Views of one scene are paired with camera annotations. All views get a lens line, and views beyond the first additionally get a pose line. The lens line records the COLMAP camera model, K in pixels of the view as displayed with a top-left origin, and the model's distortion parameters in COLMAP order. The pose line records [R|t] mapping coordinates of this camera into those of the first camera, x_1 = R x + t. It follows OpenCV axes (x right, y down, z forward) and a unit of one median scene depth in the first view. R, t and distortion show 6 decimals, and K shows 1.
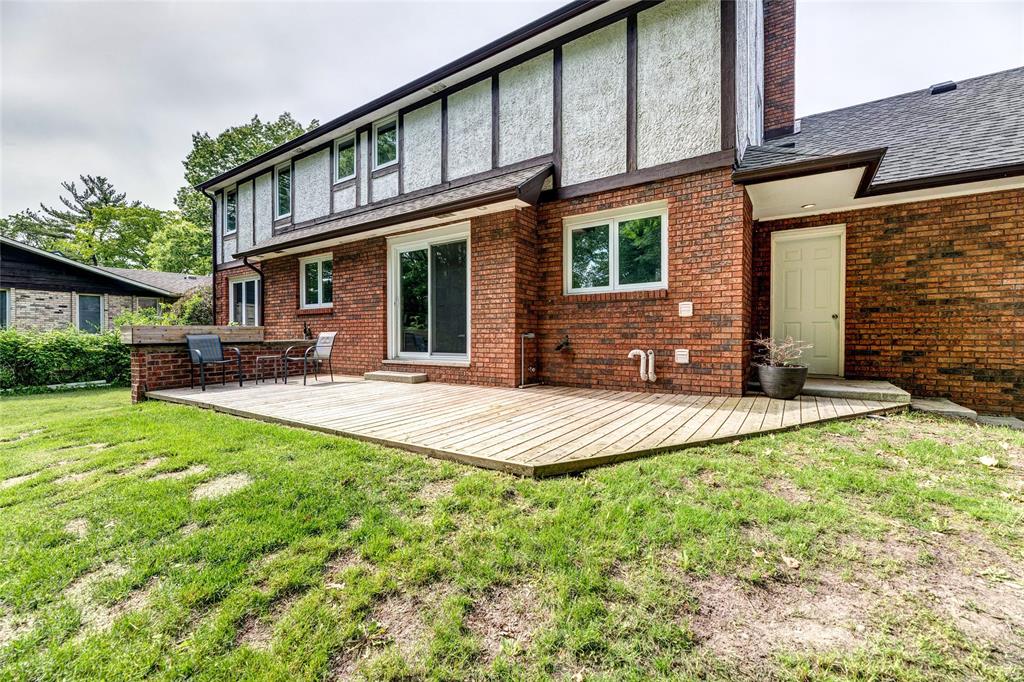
lens RADIAL K [[422.0, 0, 515.9], [0, 422.0, 339.4], [0, 0, 1]] dist [-0.001983, -0.000317]
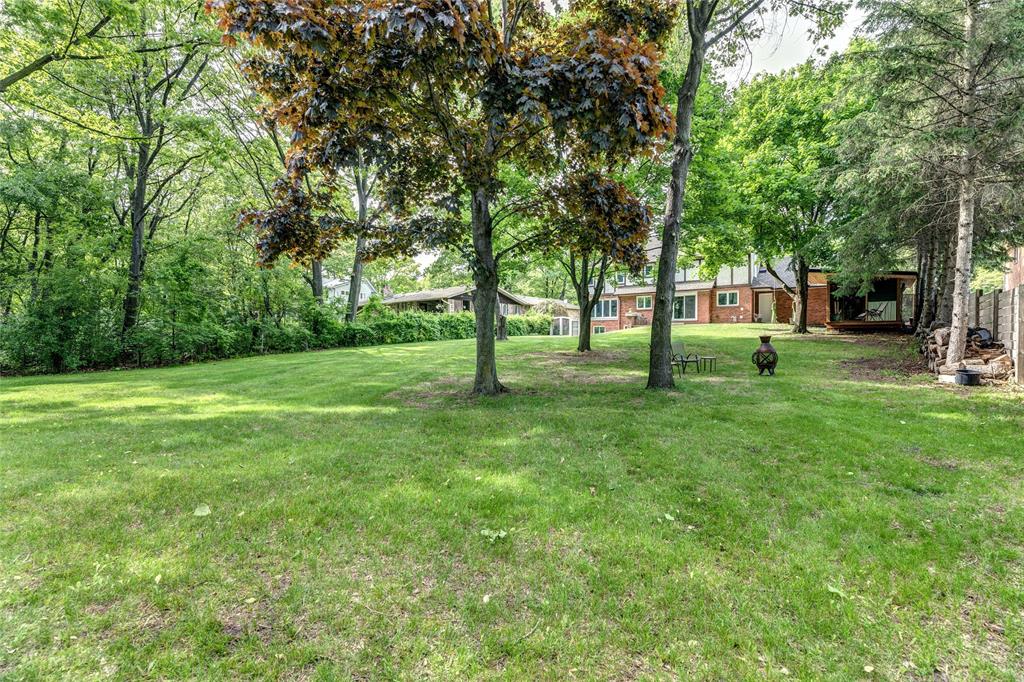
lens RADIAL K [[422.0, 0, 513.4], [0, 422.0, 342.3], [0, 0, 1]] dist [-0.001983, -0.000317]
pose [[0.997760, 0.000023, -0.066899, -1.967065], [0.000568, 0.999961, 0.008821, 0.279409], [0.066896, -0.008839, 0.997721, -4.194686]]
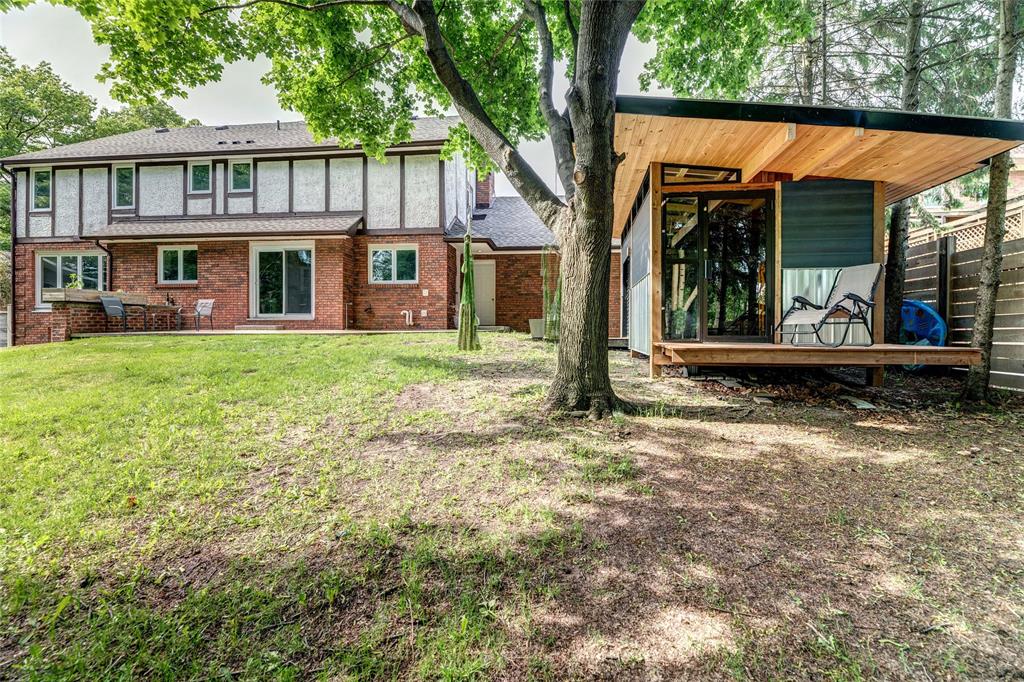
lens RADIAL K [[422.0, 0, 517.8], [0, 422.0, 334.1], [0, 0, 1]] dist [-0.001983, -0.000317]
pose [[0.880383, -0.002139, 0.474258, -0.199824], [-0.000979, 0.999979, 0.006328, 0.113098], [-0.474262, -0.006035, 0.880363, -1.030160]]
